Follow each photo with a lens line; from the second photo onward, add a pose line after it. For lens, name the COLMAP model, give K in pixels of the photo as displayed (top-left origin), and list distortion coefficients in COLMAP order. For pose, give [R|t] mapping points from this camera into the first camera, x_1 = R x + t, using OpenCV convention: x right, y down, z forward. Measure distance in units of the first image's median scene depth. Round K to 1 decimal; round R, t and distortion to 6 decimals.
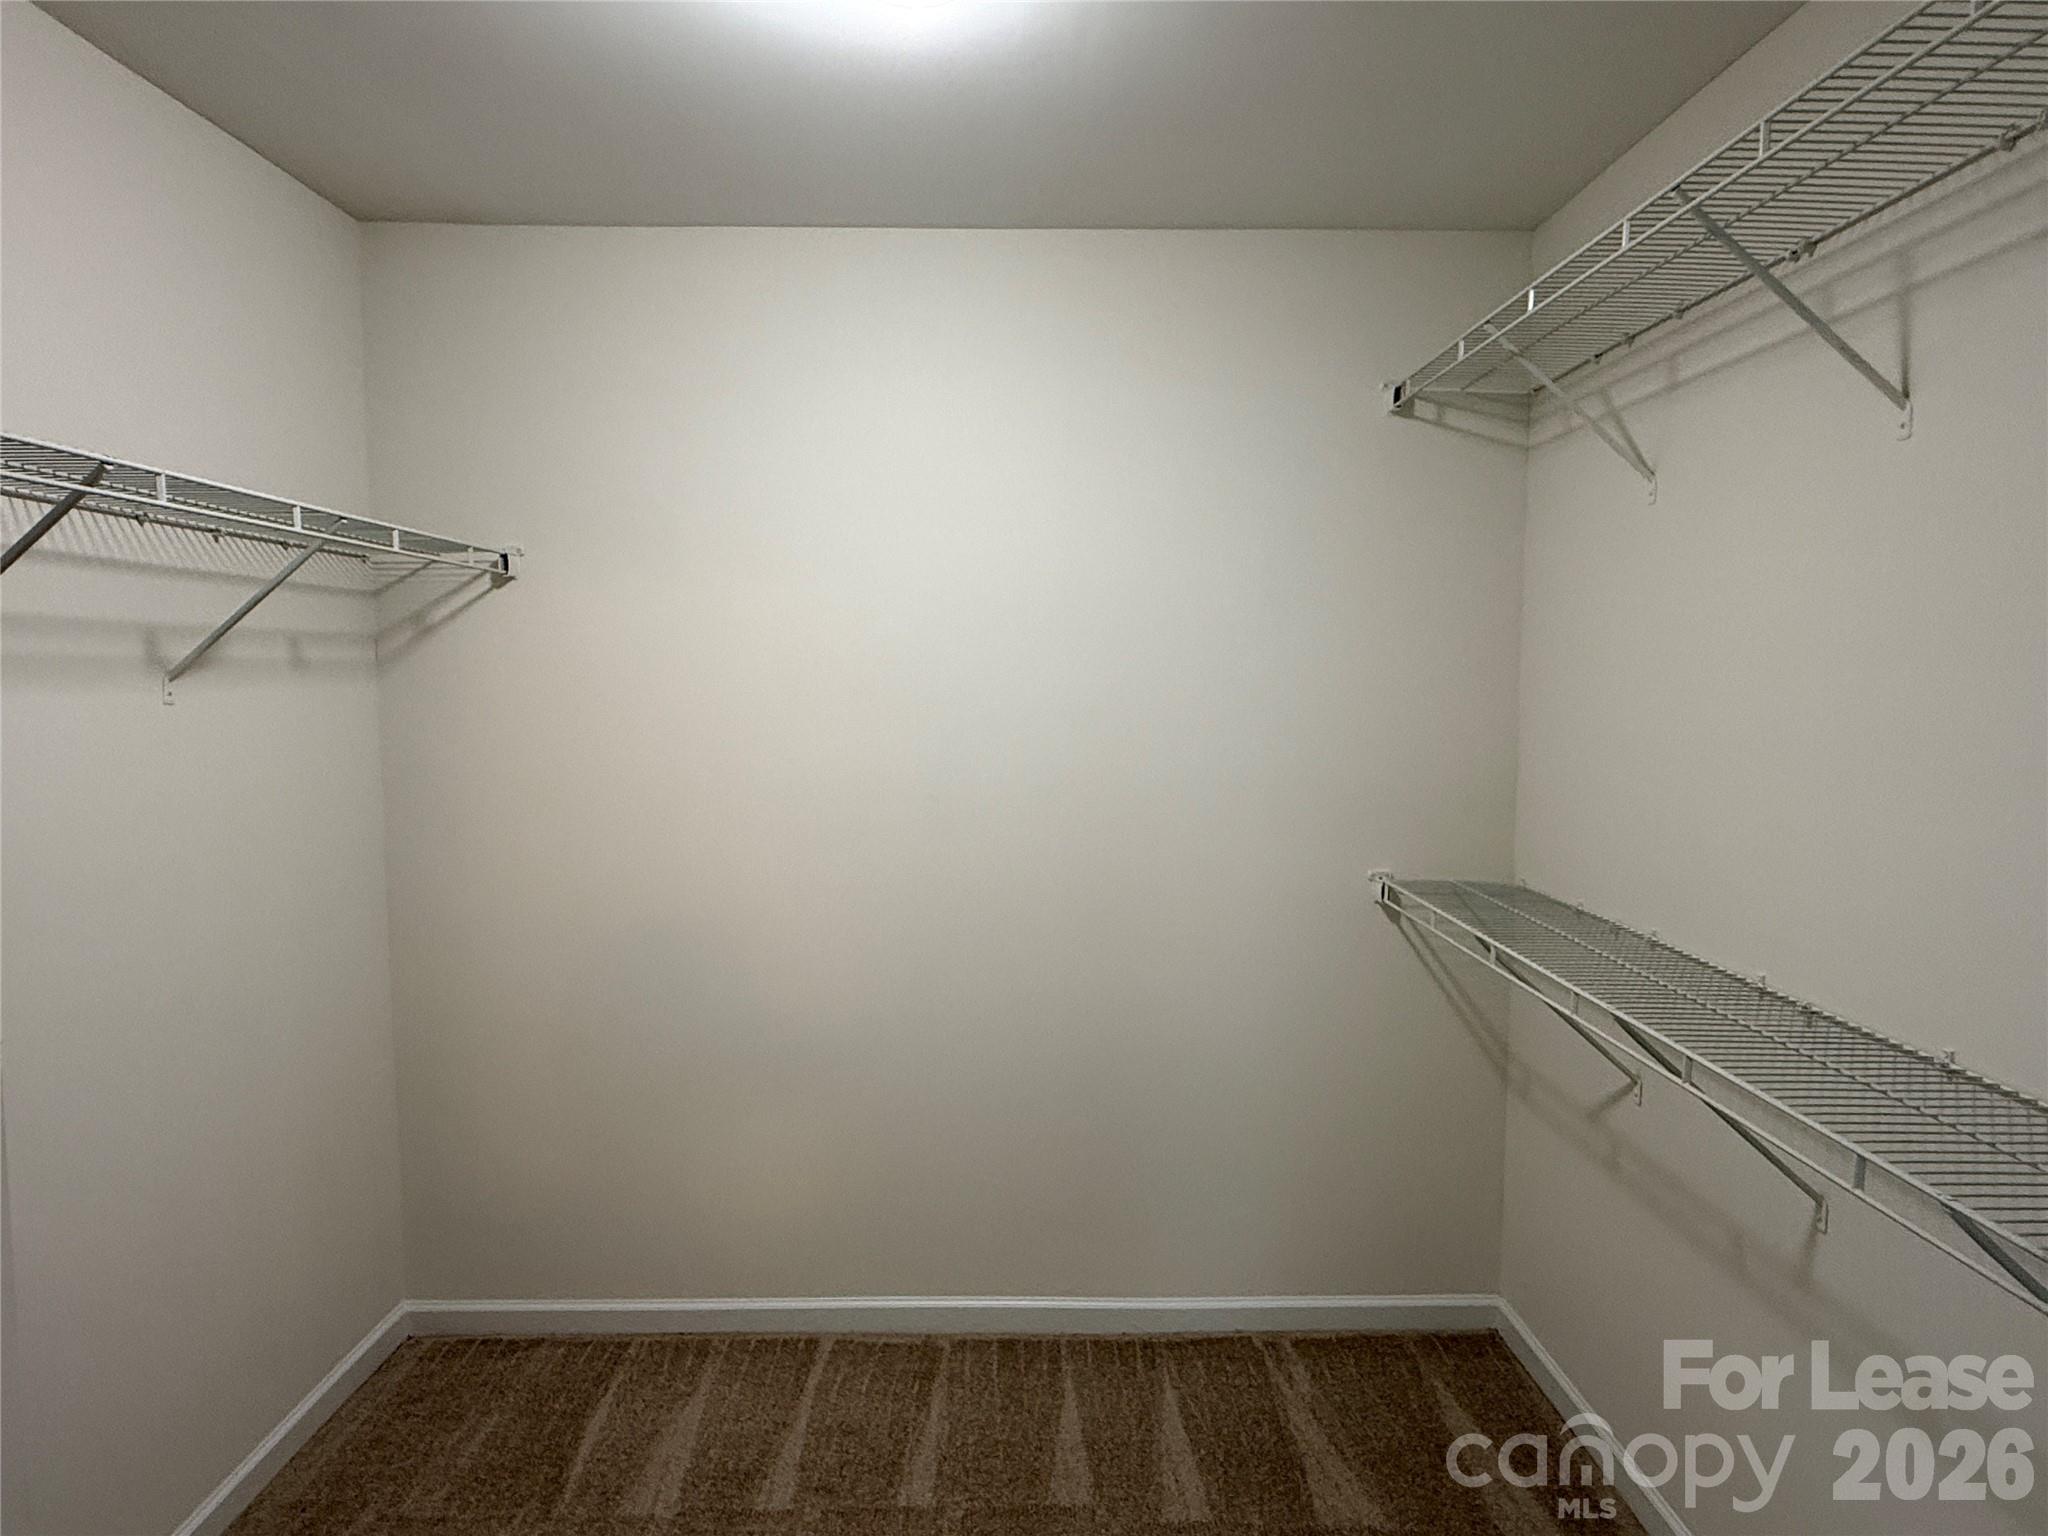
lens RADIAL K [[1244.2, 0, 1032.3], [0, 1244.2, 777.7], [0, 0, 1]] dist [-0.002562, 0.001858]
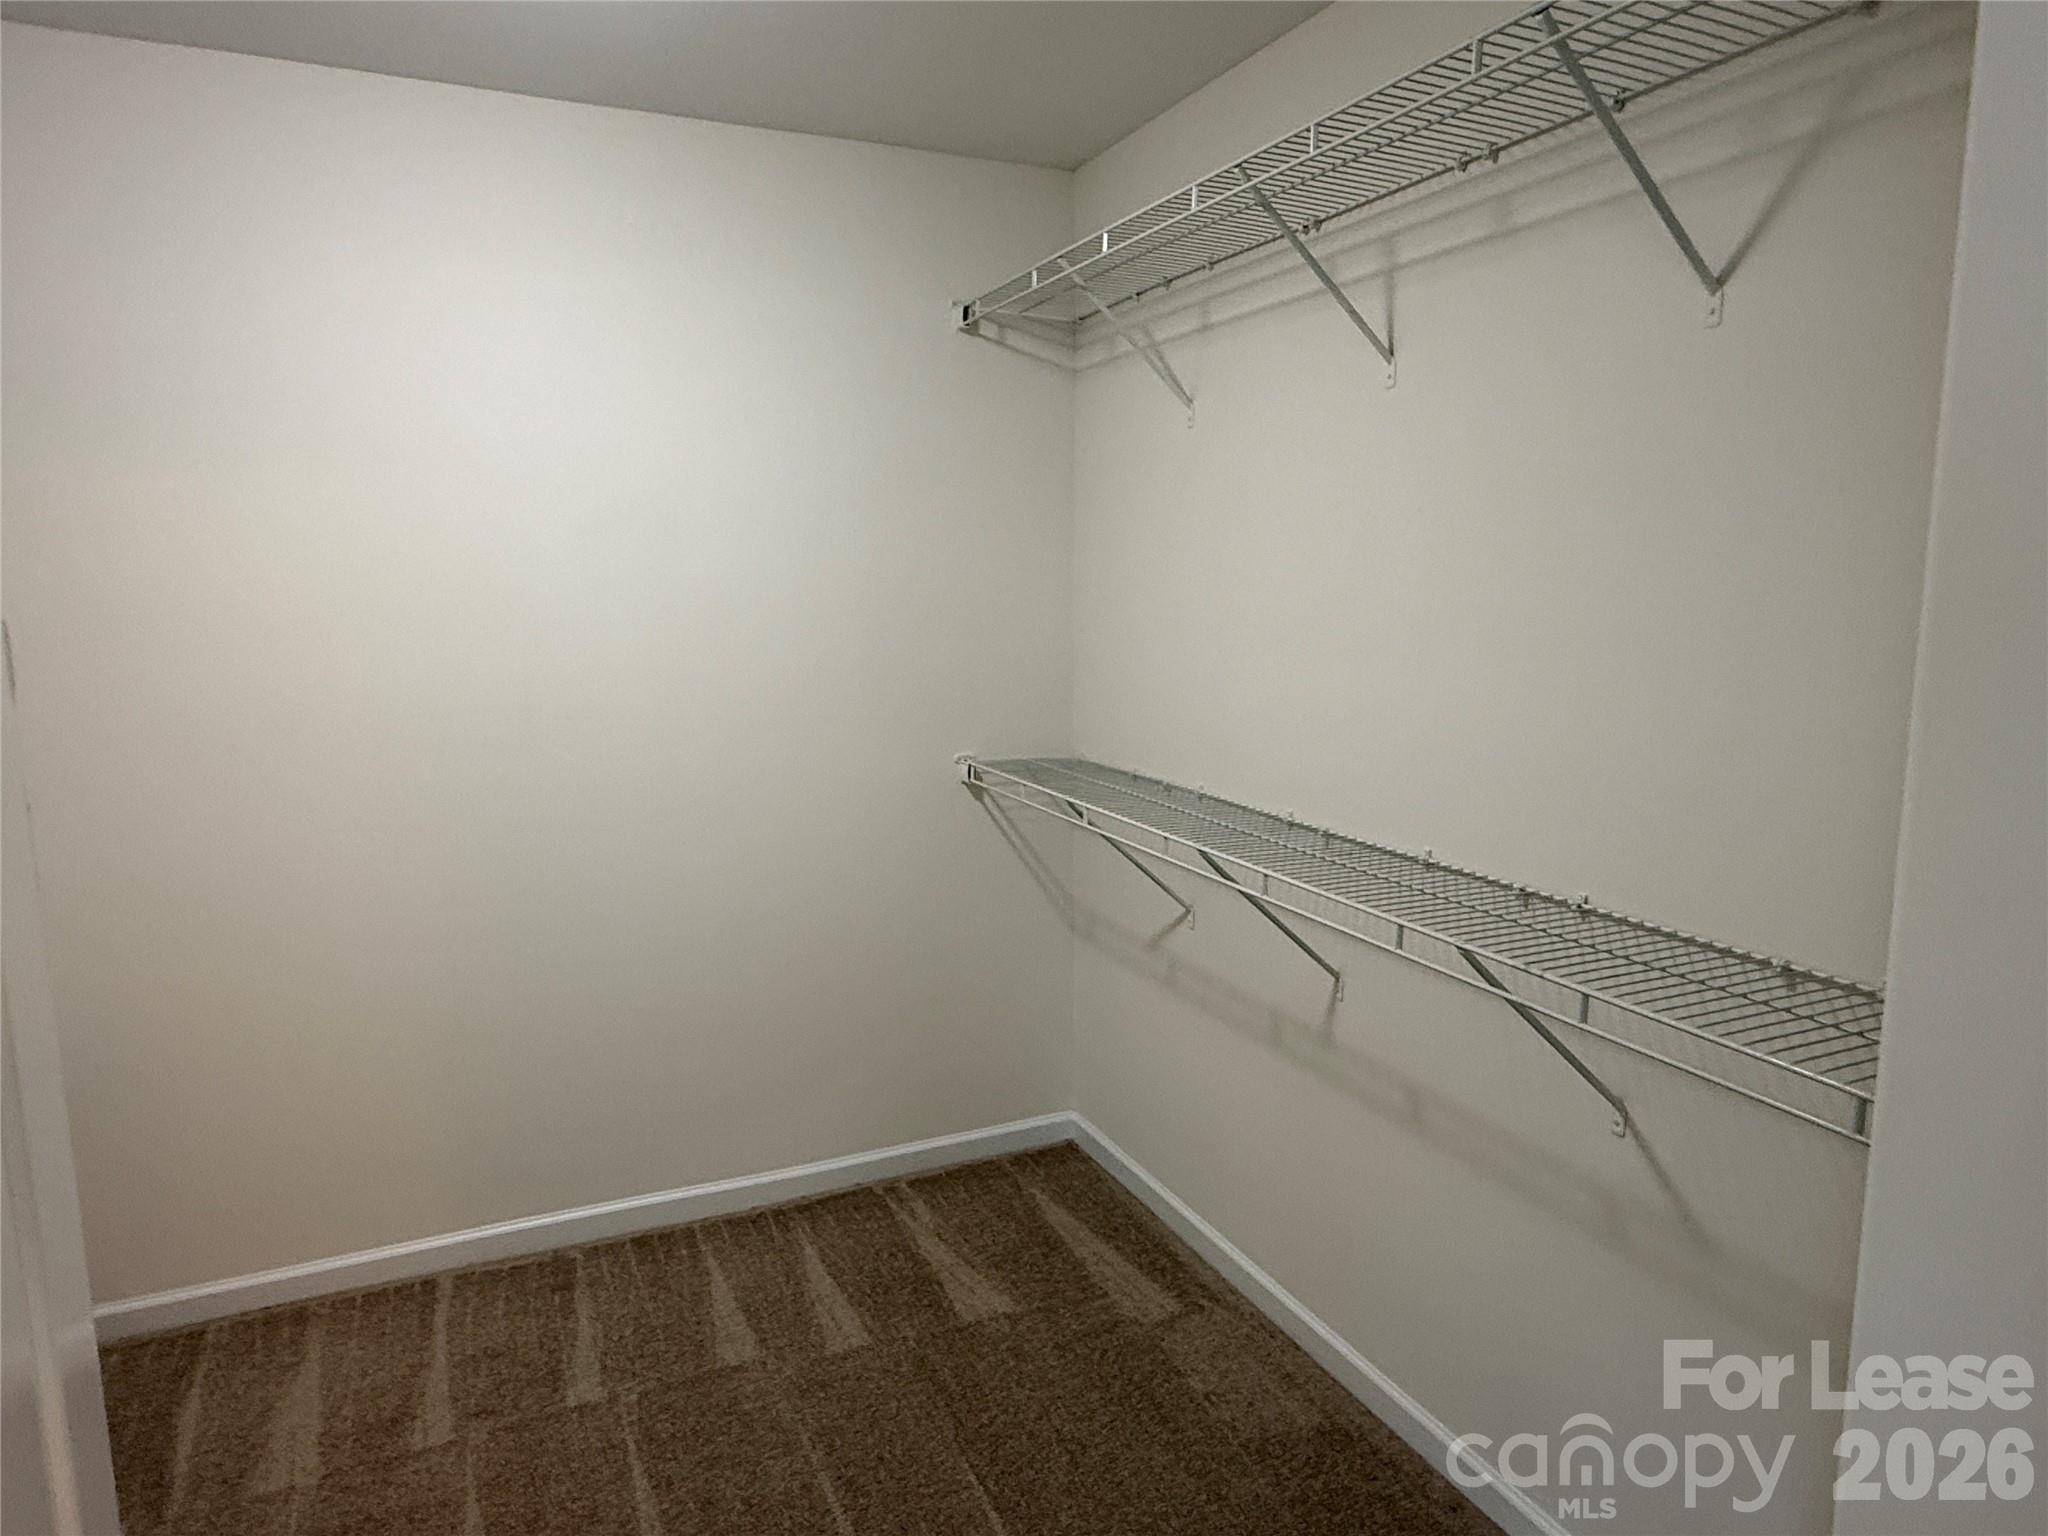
lens RADIAL K [[1244.2, 0, 1032.3], [0, 1244.2, 777.7], [0, 0, 1]] dist [-0.002562, 0.001858]
pose [[0.914941, -0.069128, 0.397623, -0.125970], [0.038977, 0.995751, 0.083427, 0.007164], [-0.401701, -0.060833, 0.913748, -0.041302]]
